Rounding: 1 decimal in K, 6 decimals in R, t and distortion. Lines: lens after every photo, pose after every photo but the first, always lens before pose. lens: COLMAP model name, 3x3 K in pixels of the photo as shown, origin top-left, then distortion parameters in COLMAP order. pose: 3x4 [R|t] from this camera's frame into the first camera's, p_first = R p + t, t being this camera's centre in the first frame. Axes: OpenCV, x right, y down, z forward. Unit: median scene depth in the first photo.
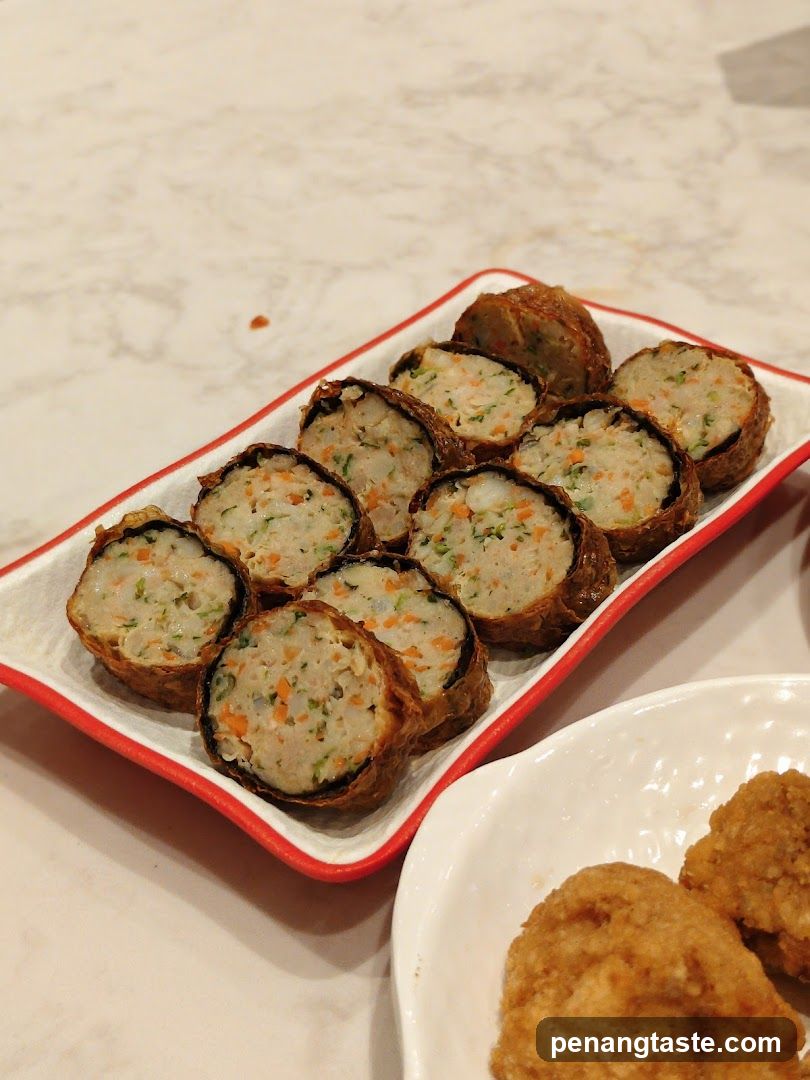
lens RADIAL K [[1664.8, 0, 405.0], [0, 1664.8, 540.0], [0, 0, 1]] dist [0.007152, 0.023988]
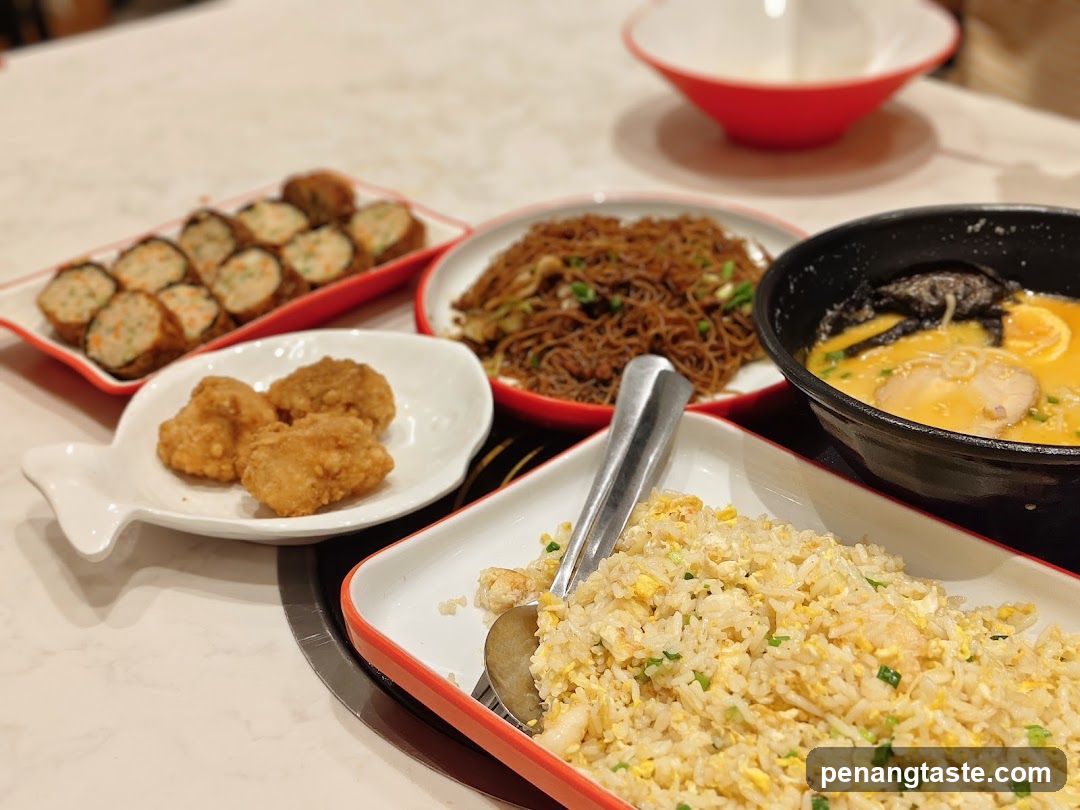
lens RADIAL K [[1664.8, 0, 540.0], [0, 1664.8, 405.0], [0, 0, 1]] dist [0.007152, 0.023988]
pose [[0.995152, 0.034562, -0.092074, 0.600354], [-0.044969, 0.992524, -0.113466, 0.369641], [0.087464, 0.117056, 0.989266, -0.954238]]
